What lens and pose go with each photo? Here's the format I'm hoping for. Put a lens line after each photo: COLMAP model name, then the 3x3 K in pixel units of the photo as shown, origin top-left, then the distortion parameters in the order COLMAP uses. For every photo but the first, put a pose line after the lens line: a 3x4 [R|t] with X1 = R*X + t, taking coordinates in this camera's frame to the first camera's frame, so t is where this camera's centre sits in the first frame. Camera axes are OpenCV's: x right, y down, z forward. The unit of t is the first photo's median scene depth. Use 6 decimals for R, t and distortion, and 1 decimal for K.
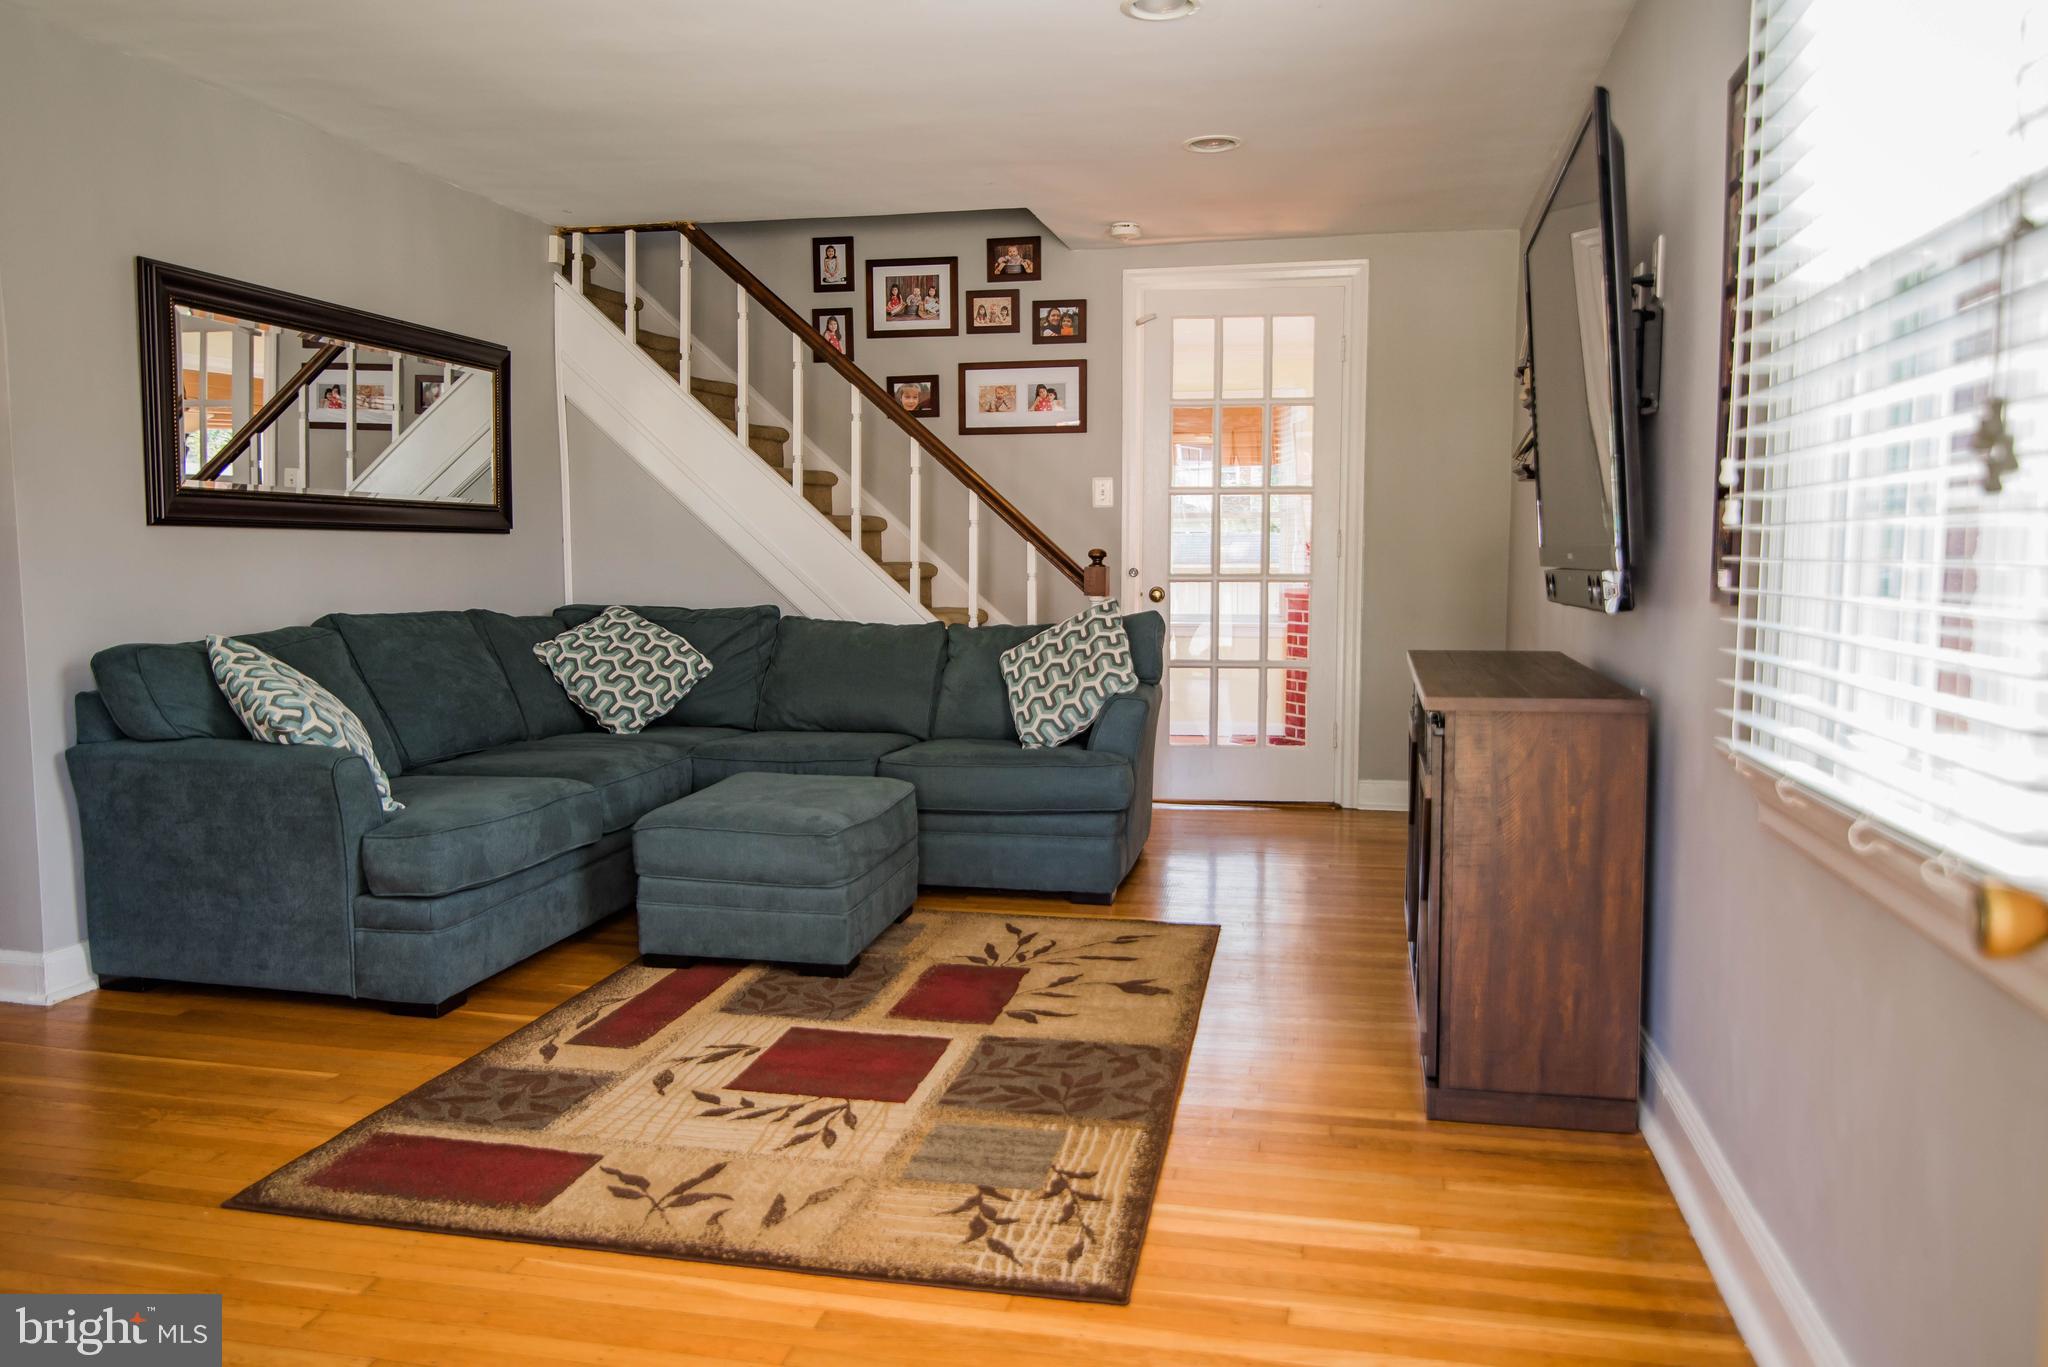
lens RADIAL K [[1523.2, 0, 1024.0], [0, 1523.2, 683.5], [0, 0, 1]] dist [-0.008093, -0.001278]
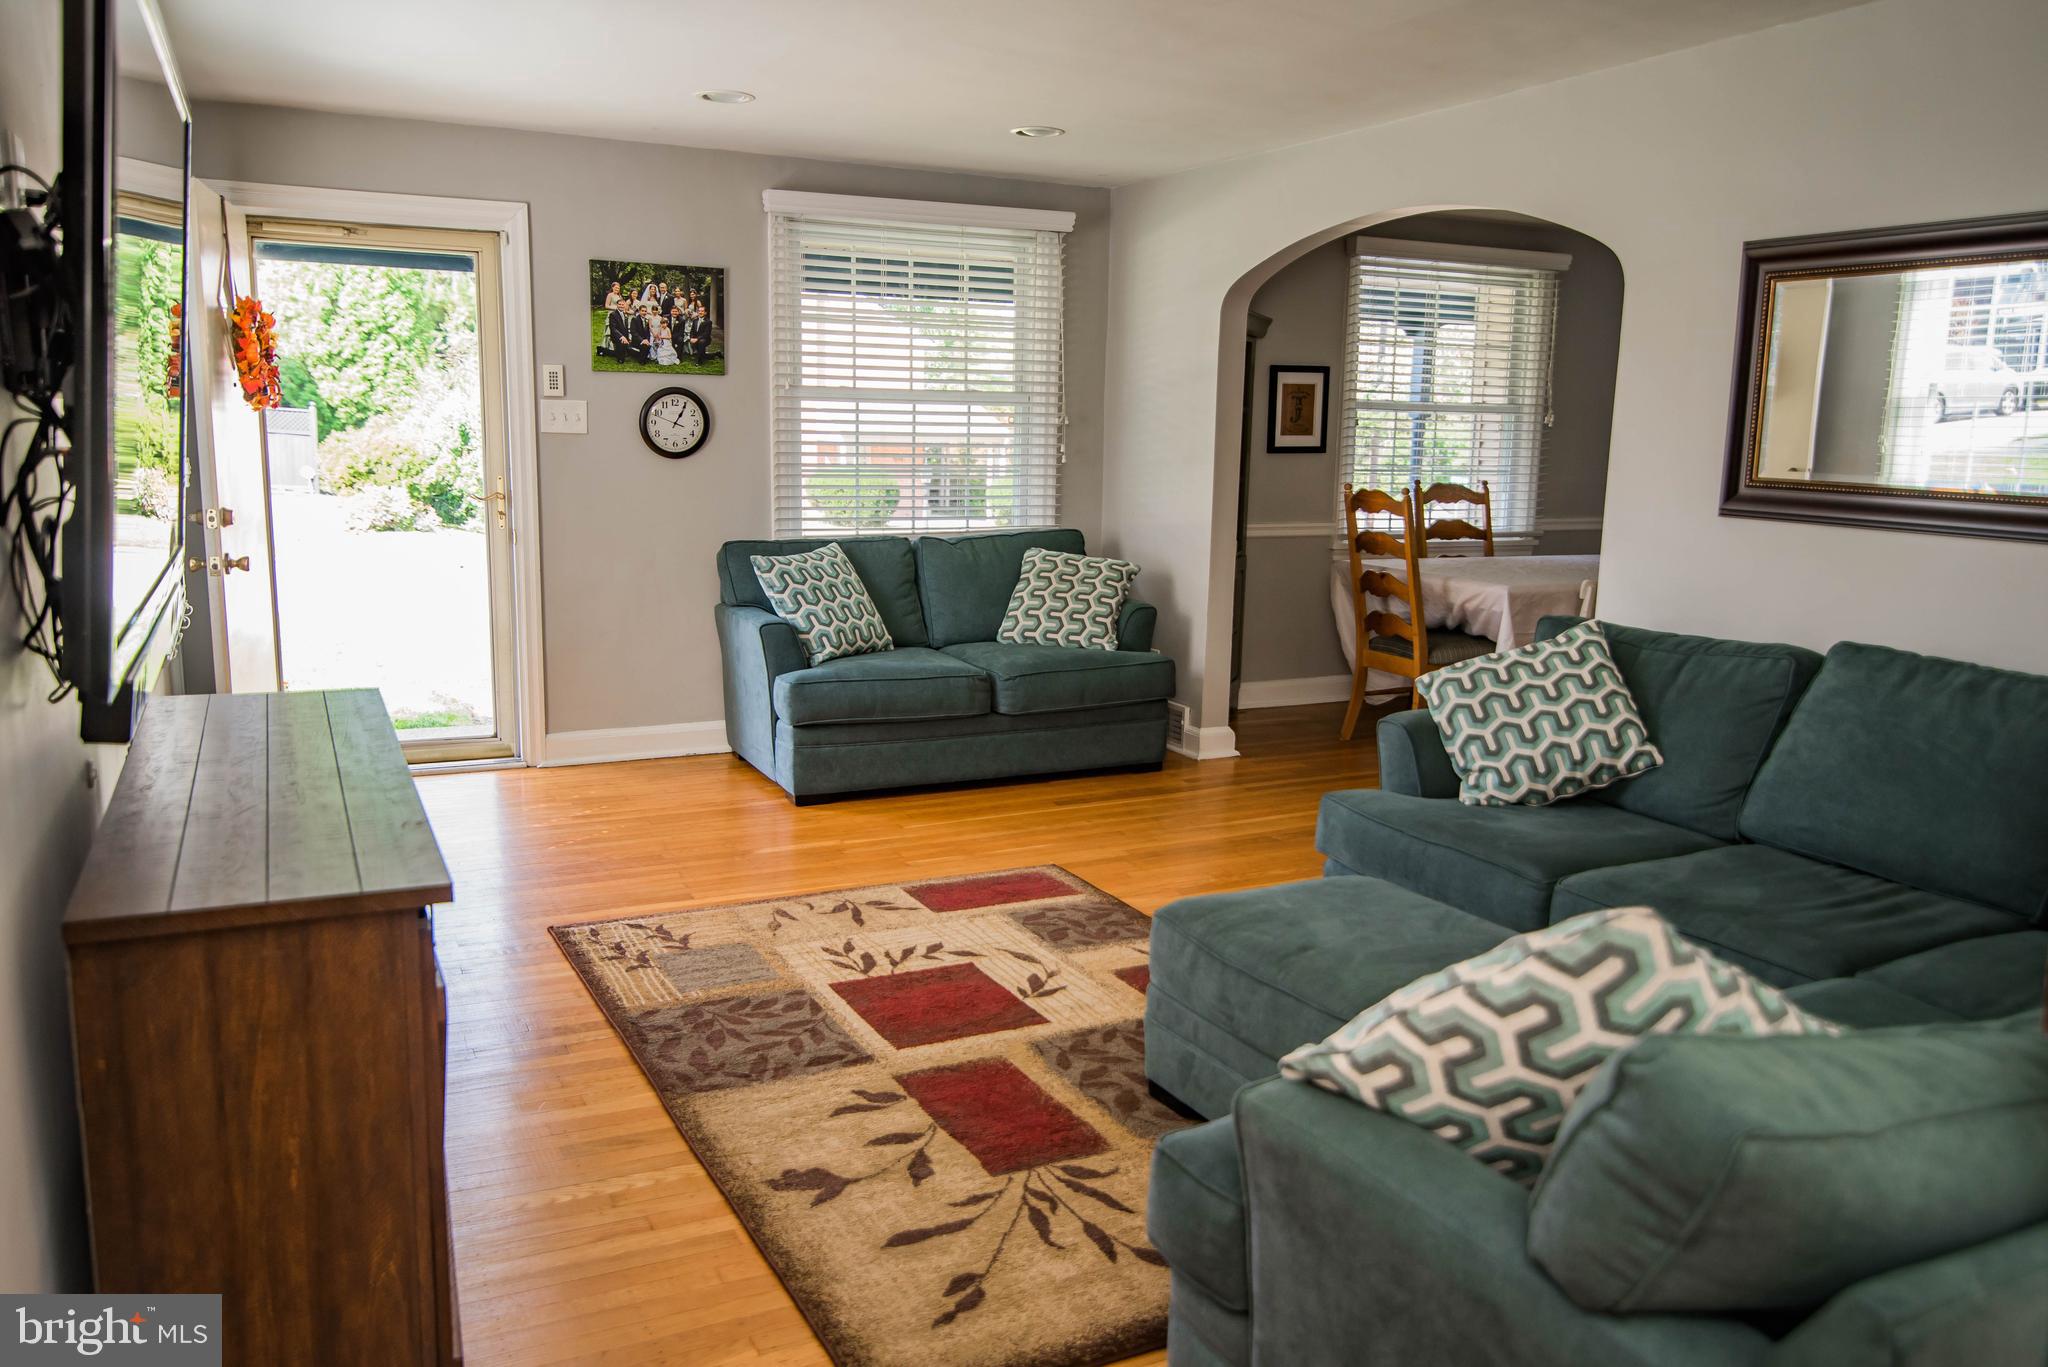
lens RADIAL K [[1523.2, 0, 1024.0], [0, 1523.2, 683.5], [0, 0, 1]] dist [-0.008093, -0.001278]
pose [[-0.778985, 0.095293, -0.619759, 0.539769], [-0.073806, 0.967580, 0.241542, -0.270833], [0.622683, 0.233900, -0.746697, 1.961786]]
